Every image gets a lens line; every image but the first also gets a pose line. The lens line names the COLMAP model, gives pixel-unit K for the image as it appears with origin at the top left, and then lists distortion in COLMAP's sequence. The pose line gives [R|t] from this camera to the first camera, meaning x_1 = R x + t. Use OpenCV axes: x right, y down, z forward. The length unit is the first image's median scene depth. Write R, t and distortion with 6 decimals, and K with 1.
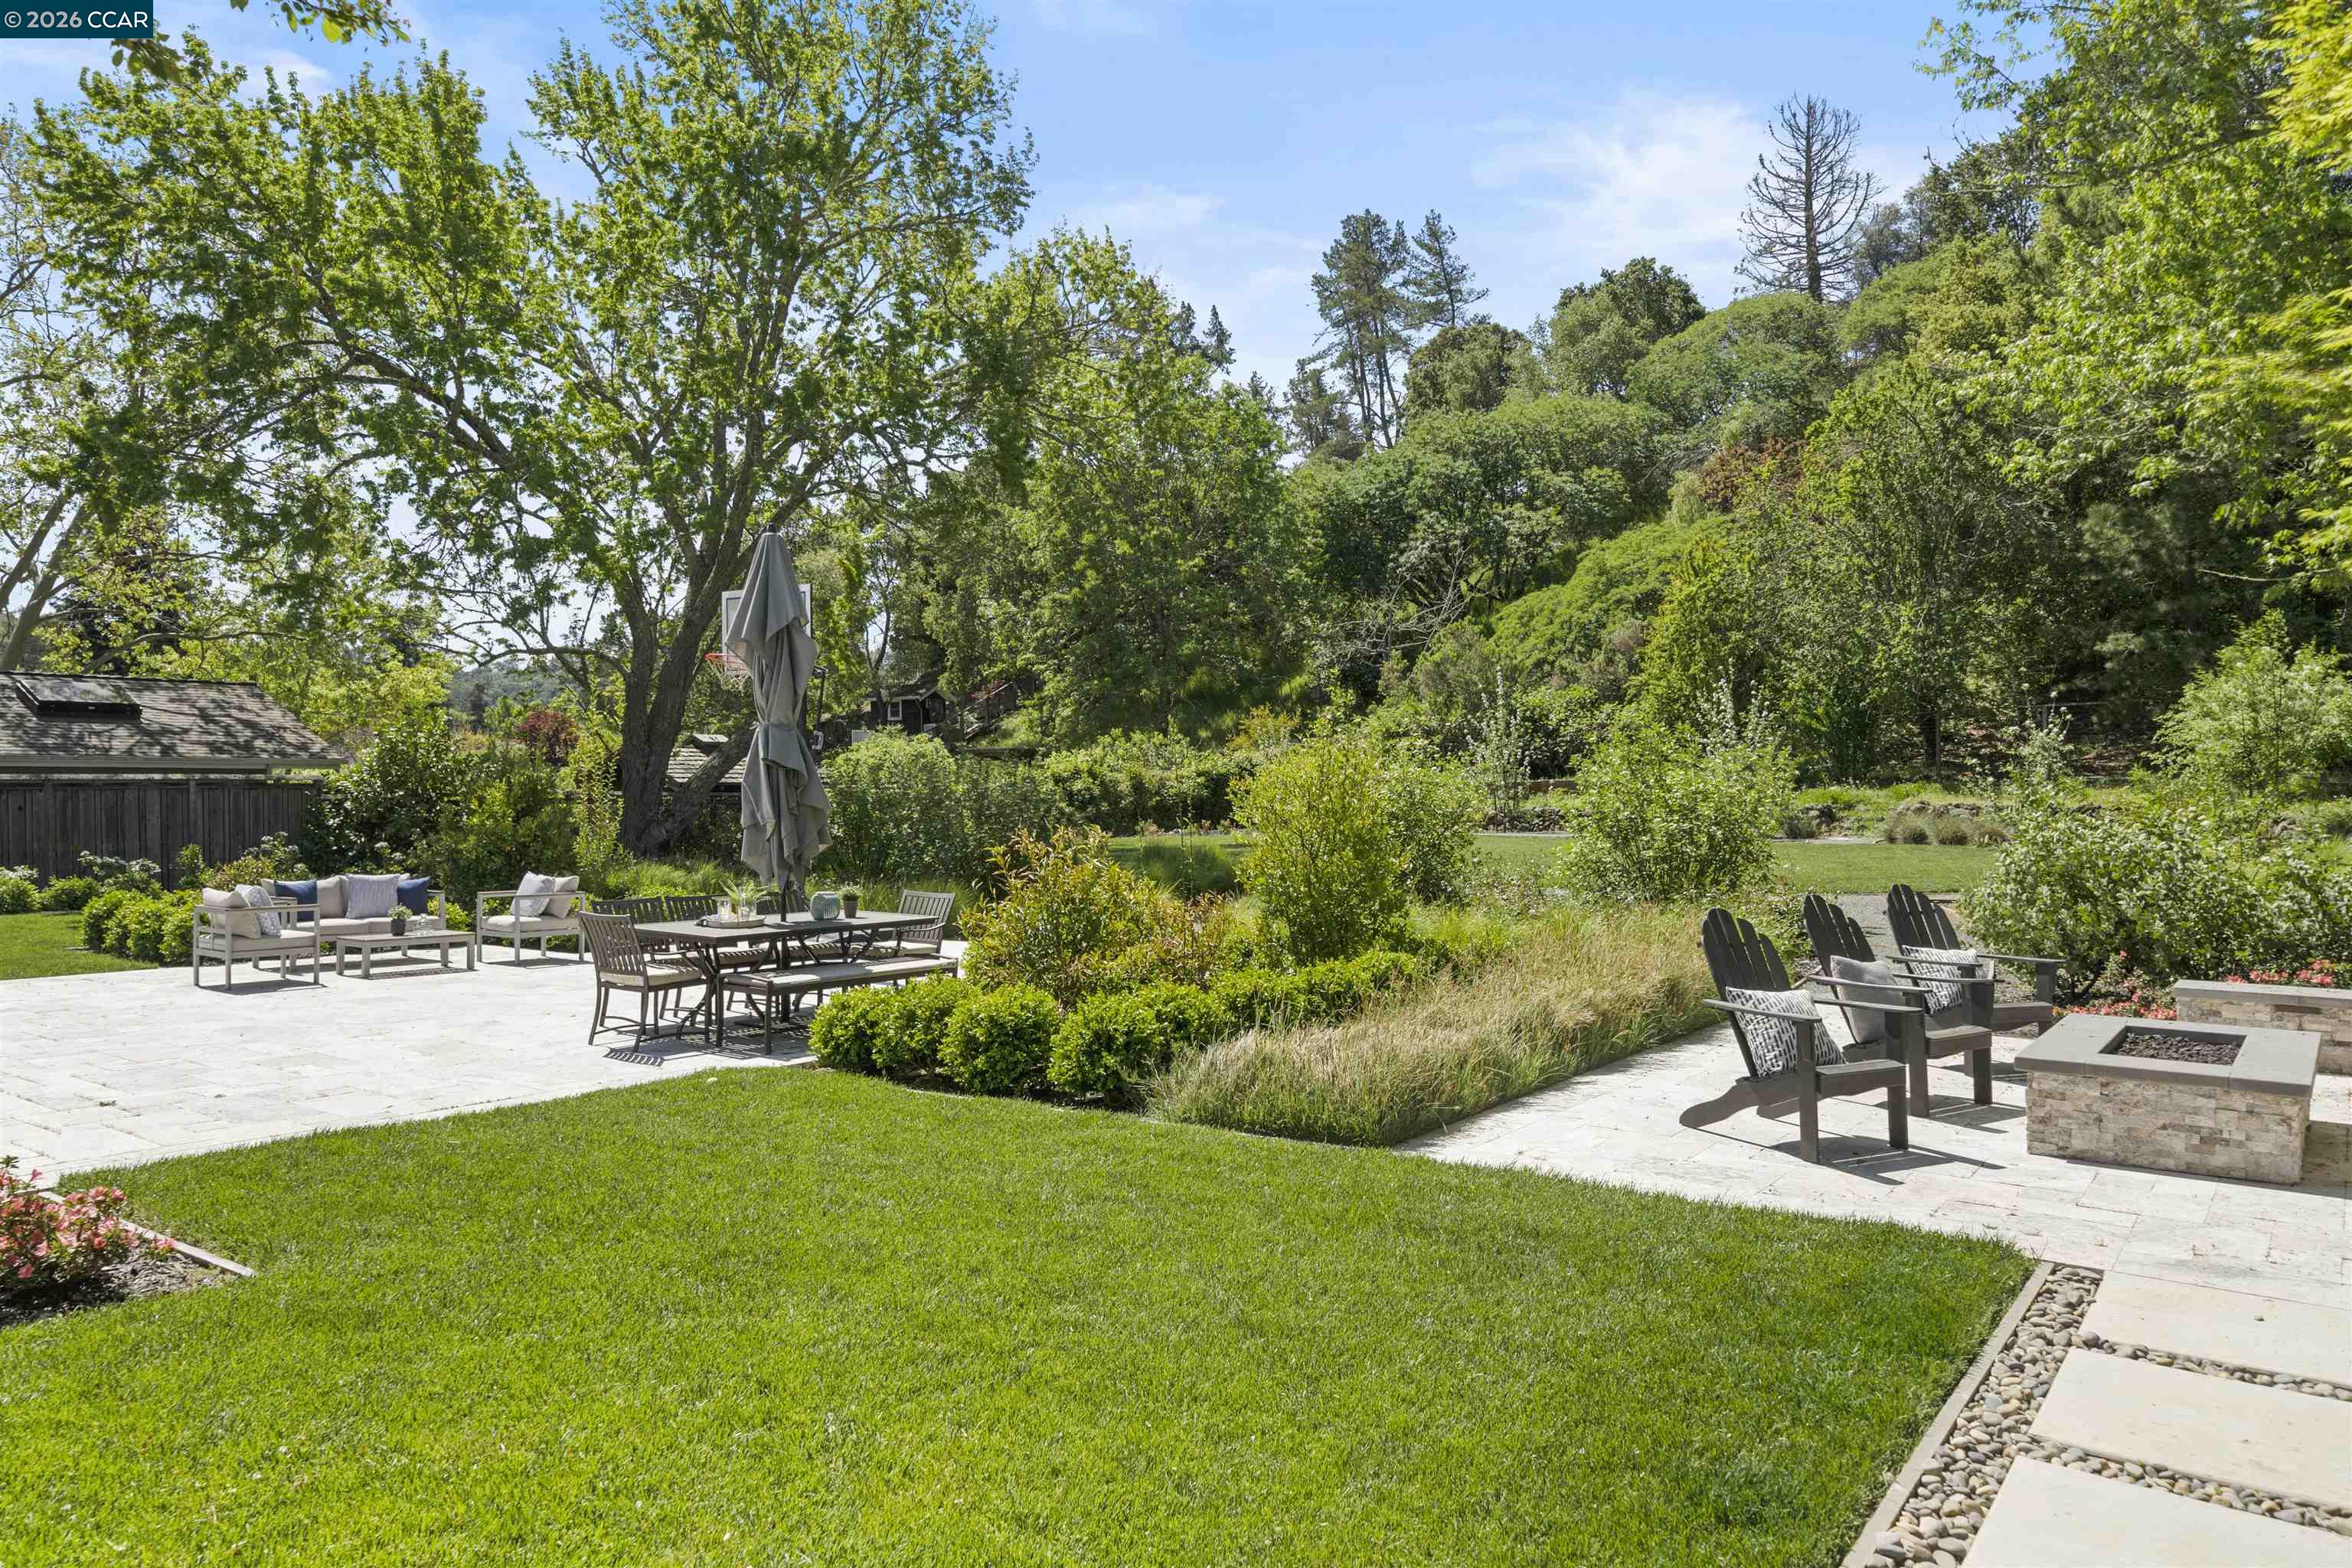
lens RADIAL K [[1570.6, 0, 1176.0], [0, 1570.6, 784.0], [0, 0, 1]] dist [-0.004640, -0.000766]
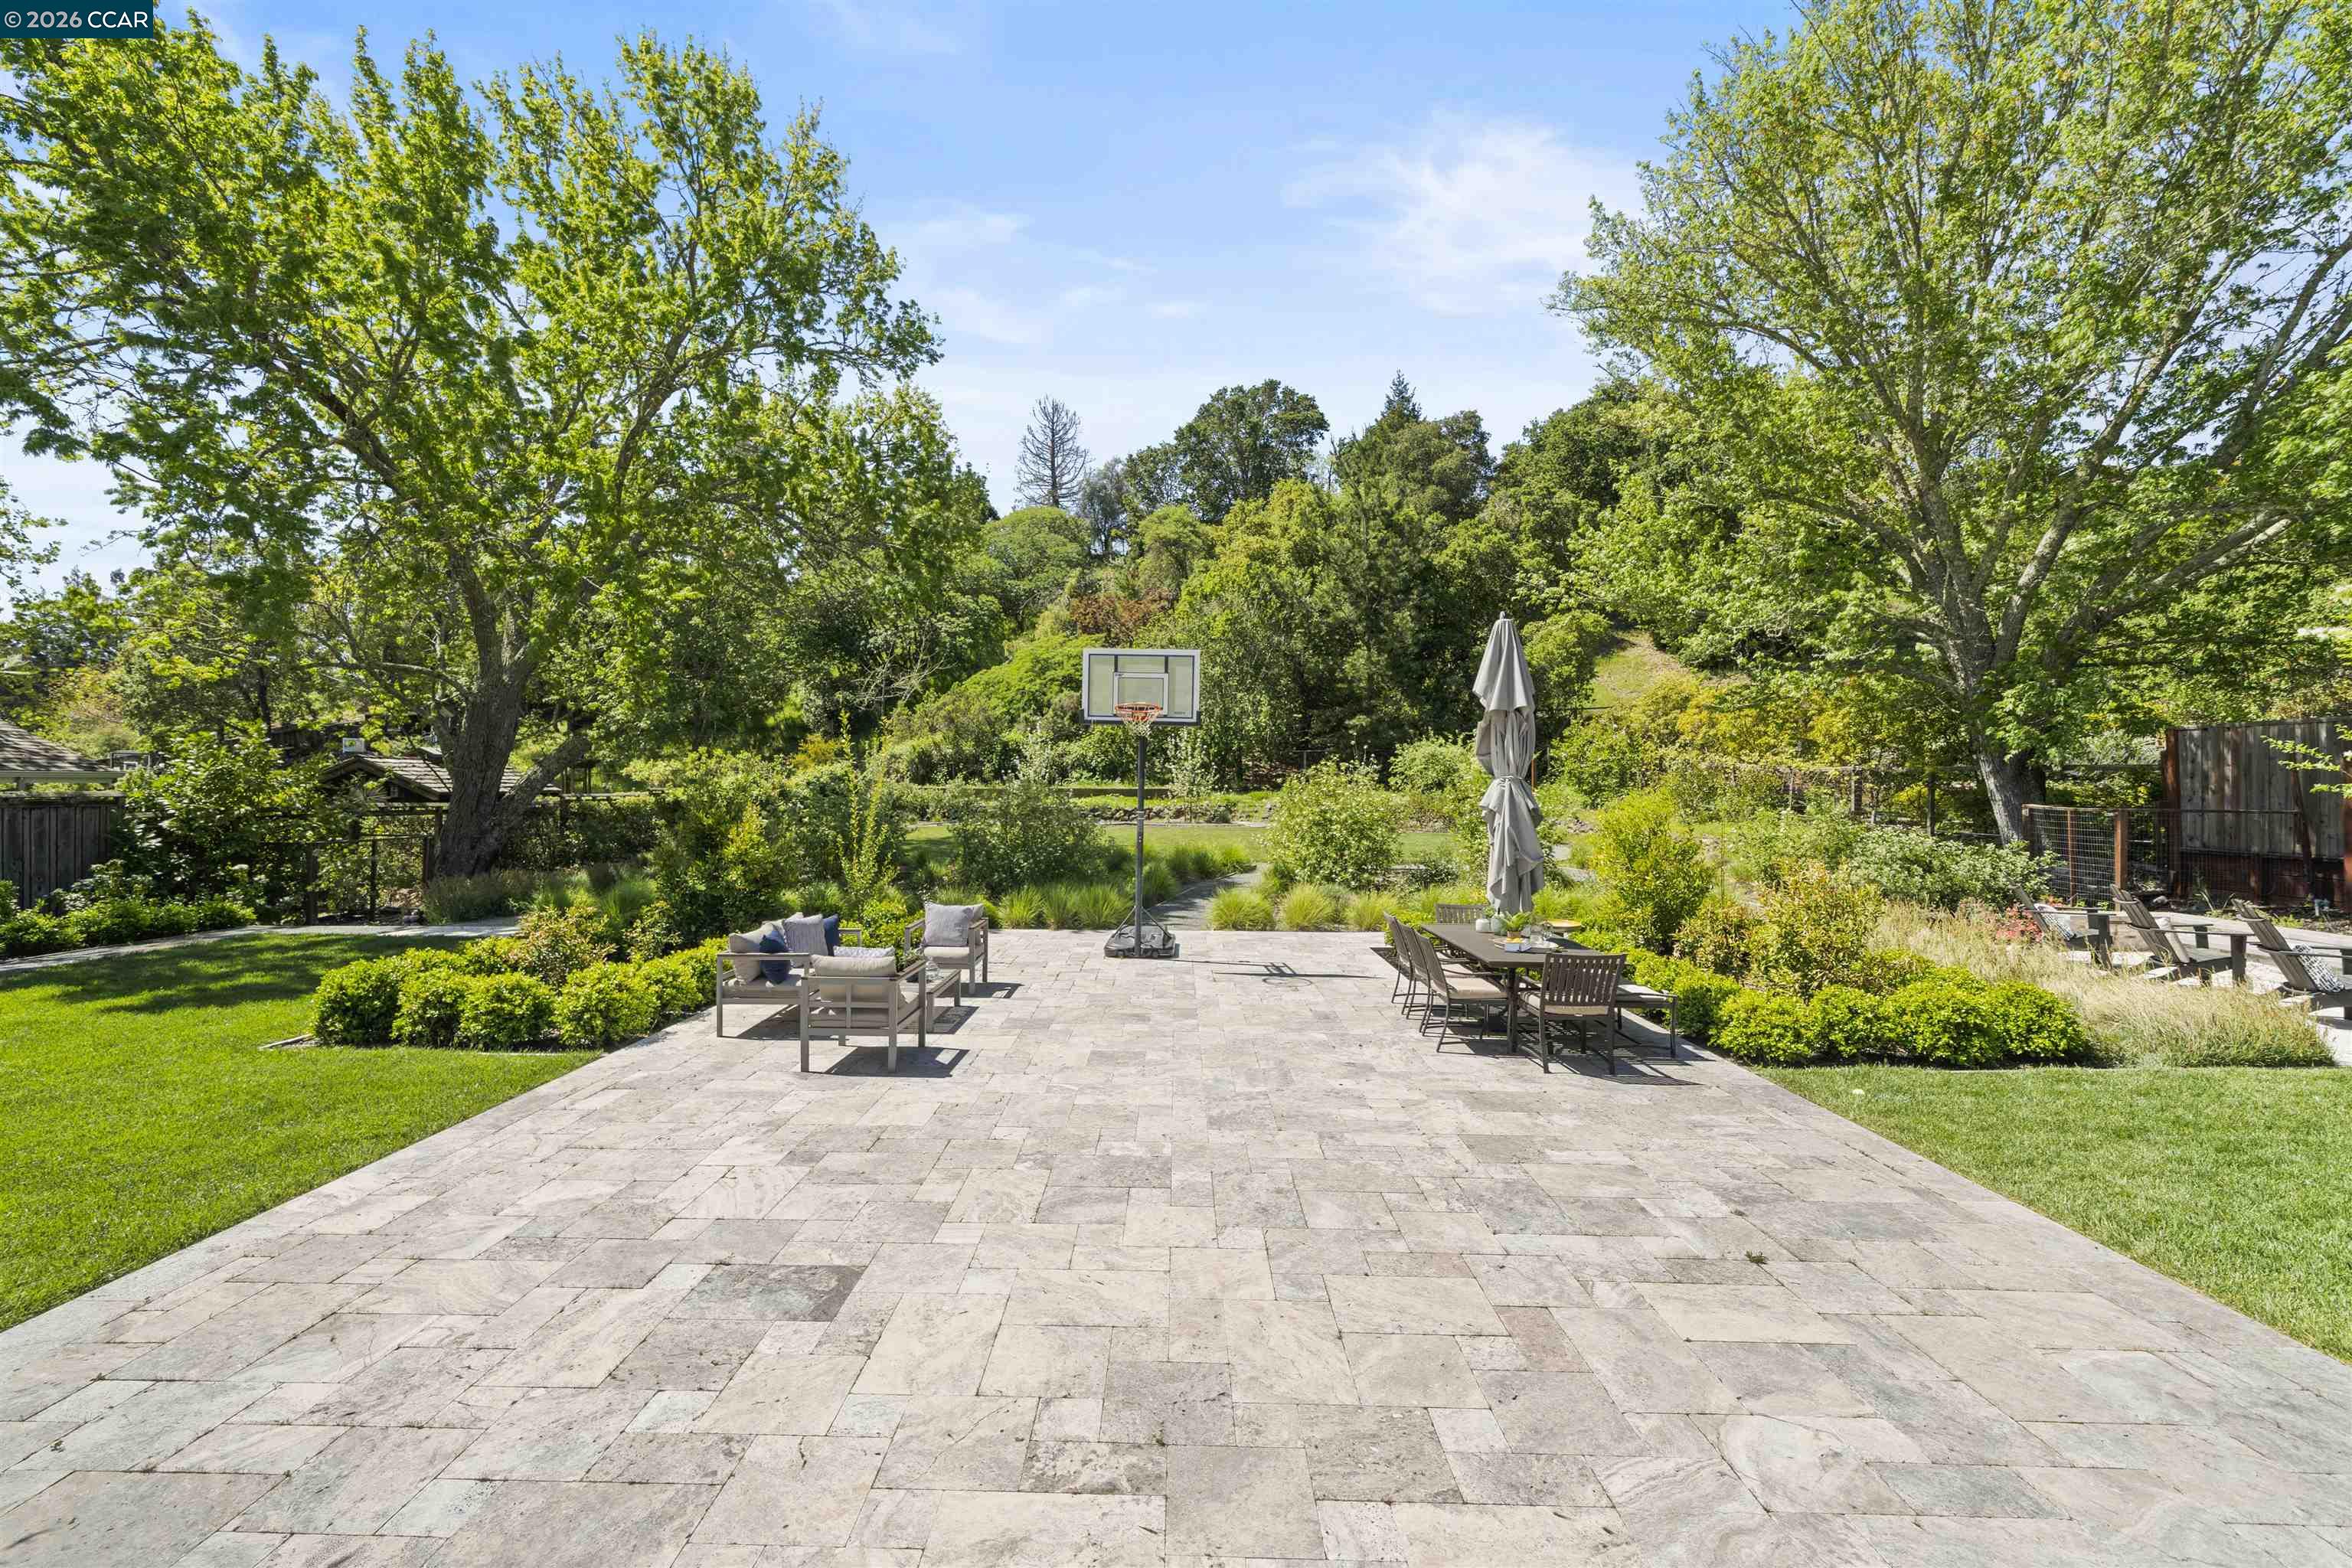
lens RADIAL K [[930.6, 0, 1176.0], [0, 930.6, 784.0], [0, 0, 1]] dist [0.000254, 0.000009]
pose [[0.802507, 0.005800, 0.596614, -0.130984], [-0.006591, 0.999978, -0.000856, -0.004108], [-0.596606, -0.003245, 0.802528, 0.086723]]
